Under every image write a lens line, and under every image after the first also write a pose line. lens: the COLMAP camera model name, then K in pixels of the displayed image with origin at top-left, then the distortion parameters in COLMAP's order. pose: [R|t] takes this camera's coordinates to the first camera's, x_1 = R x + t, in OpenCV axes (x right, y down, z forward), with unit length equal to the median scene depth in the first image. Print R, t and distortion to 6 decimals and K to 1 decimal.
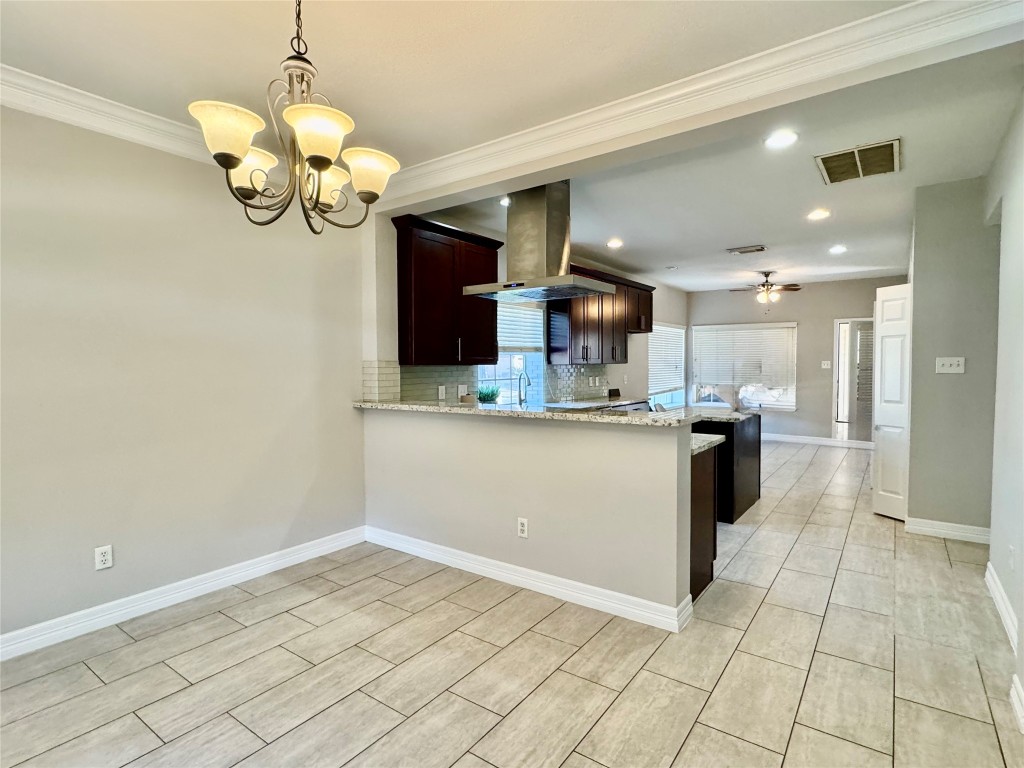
lens RADIAL K [[528.0, 0, 513.9], [0, 528.0, 387.4], [0, 0, 1]] dist [-0.005156, -0.001930]
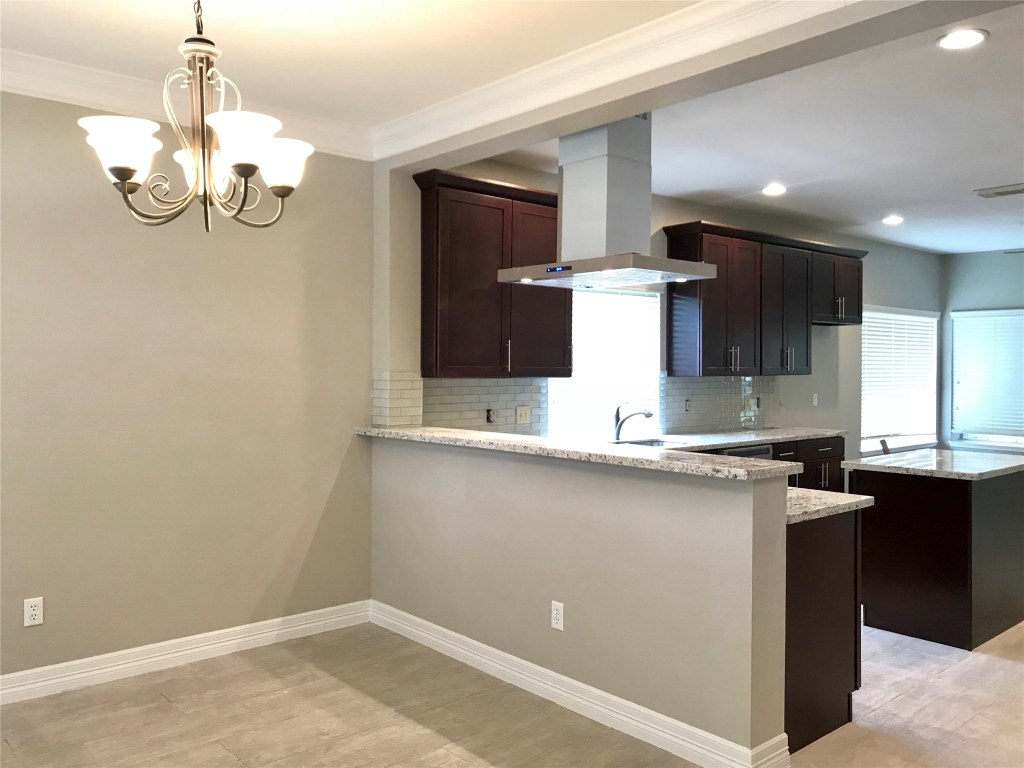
lens RADIAL K [[839.0, 0, 512.5], [0, 839.0, 378.4], [0, 0, 1]] dist [0.001907, -0.000984]
pose [[0.975212, 0.014358, -0.220806, 0.182980], [-0.020621, 0.999447, -0.026082, -0.016255], [0.220310, 0.029989, 0.974969, -0.096068]]
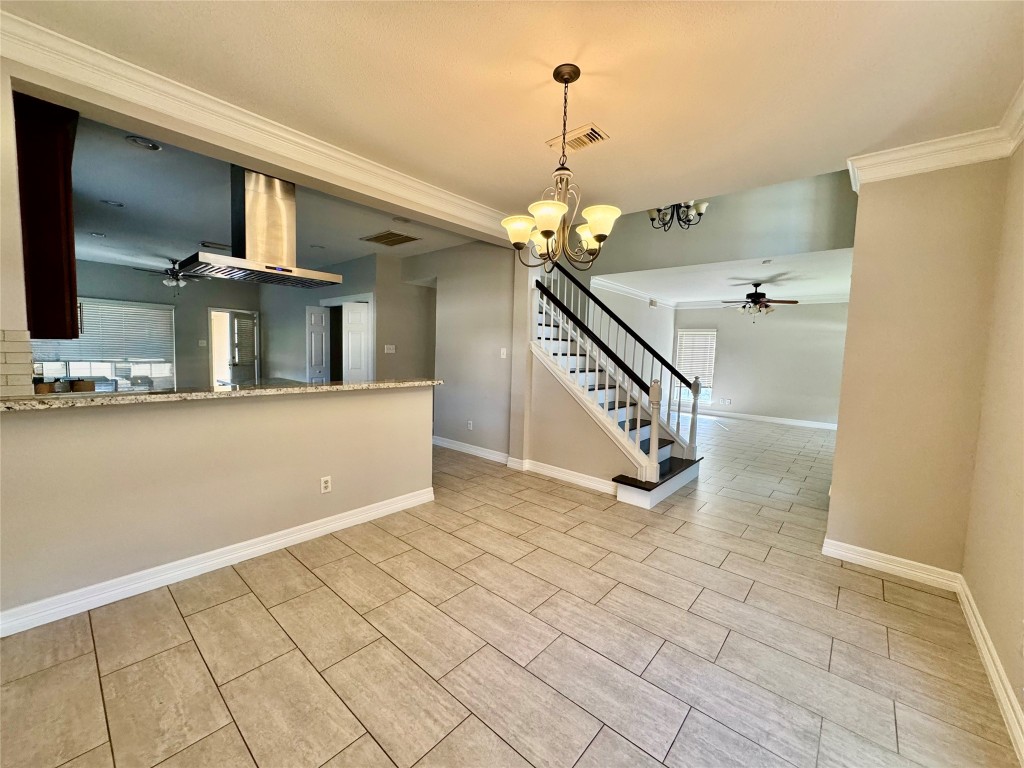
lens RADIAL K [[409.7, 0, 514.3], [0, 409.7, 382.5], [0, 0, 1]] dist [0.000492, 0.000026]
pose [[0.083791, -0.068969, 0.994094, -0.775042], [0.011241, 0.997604, 0.068265, -0.018878], [-0.996420, 0.005455, 0.084366, 0.459369]]
